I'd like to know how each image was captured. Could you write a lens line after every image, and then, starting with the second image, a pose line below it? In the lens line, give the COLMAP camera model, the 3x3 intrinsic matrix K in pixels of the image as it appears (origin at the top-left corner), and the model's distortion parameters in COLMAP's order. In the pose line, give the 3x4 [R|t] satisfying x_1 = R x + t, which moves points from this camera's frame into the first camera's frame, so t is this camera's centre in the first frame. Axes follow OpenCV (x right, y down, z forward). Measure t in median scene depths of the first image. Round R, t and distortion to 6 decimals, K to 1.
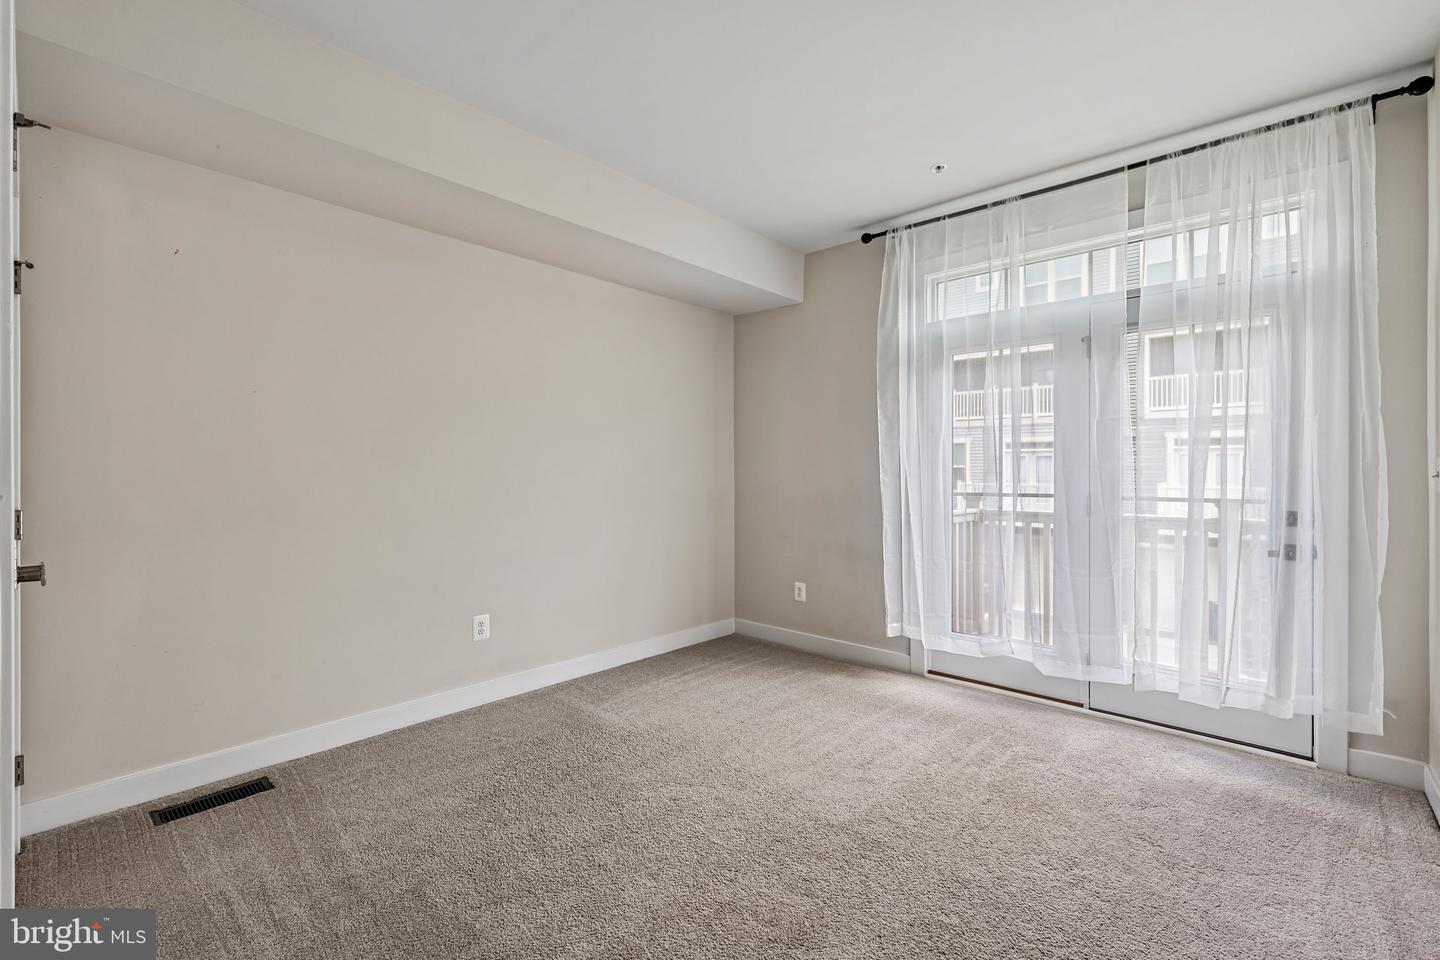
lens RADIAL K [[638.2, 0, 721.7], [0, 638.2, 469.1], [0, 0, 1]] dist [-0.001056, -0.000351]
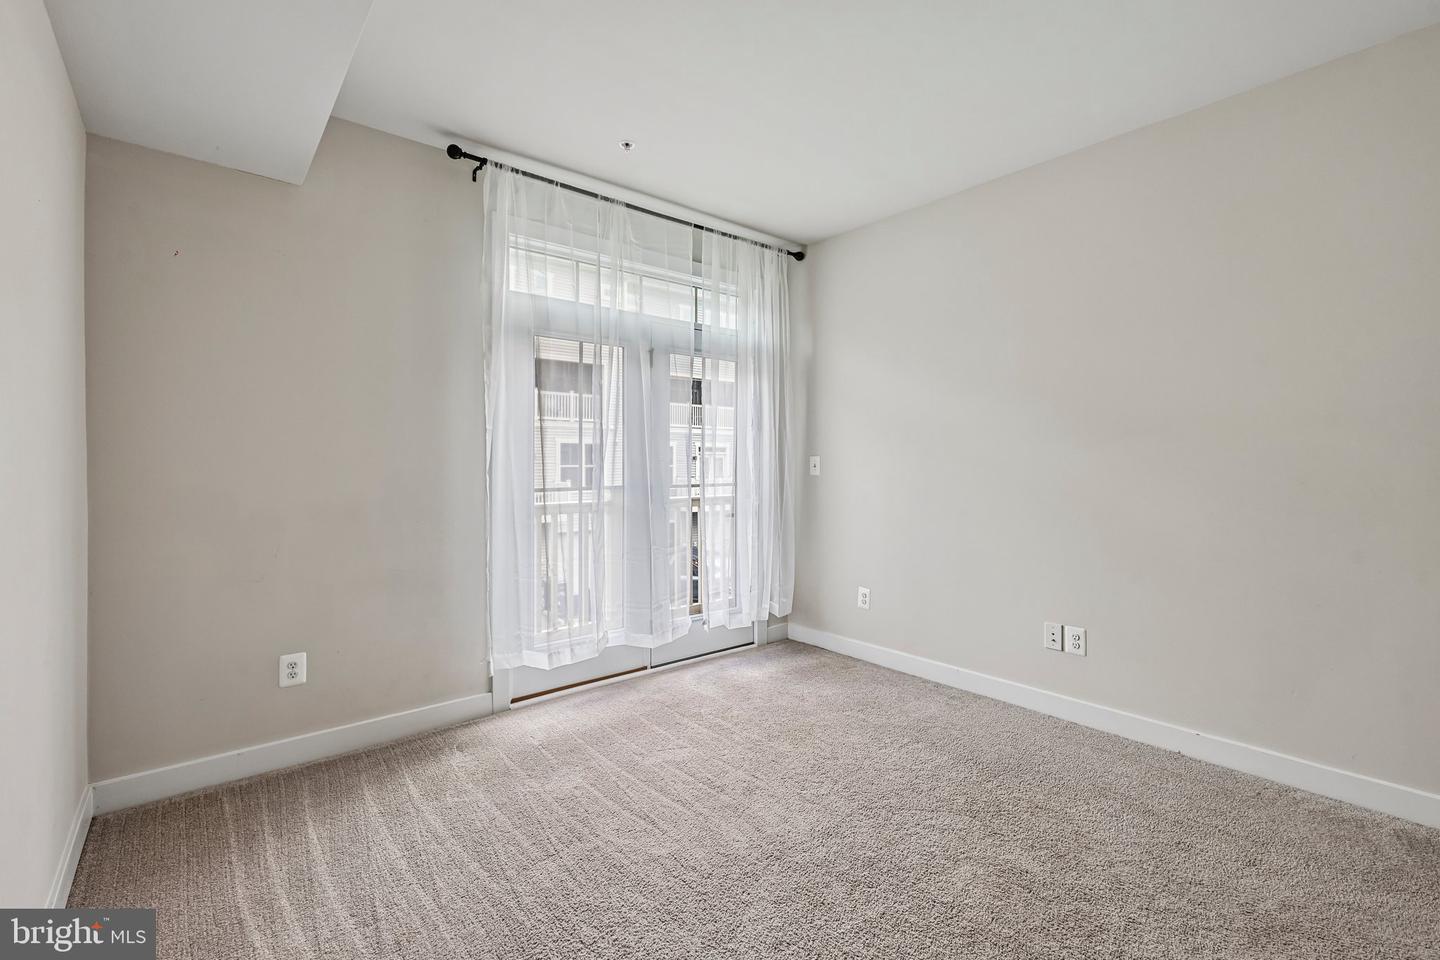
lens RADIAL K [[656.0, 0, 685.9], [0, 656.0, 463.1], [0, 0, 1]] dist [0.002156, 0.000053]
pose [[0.134381, 0.001220, 0.990929, -0.579481], [0.001405, 0.999998, -0.001421, 0.002089], [-0.990929, 0.001583, 0.134379, 0.740248]]
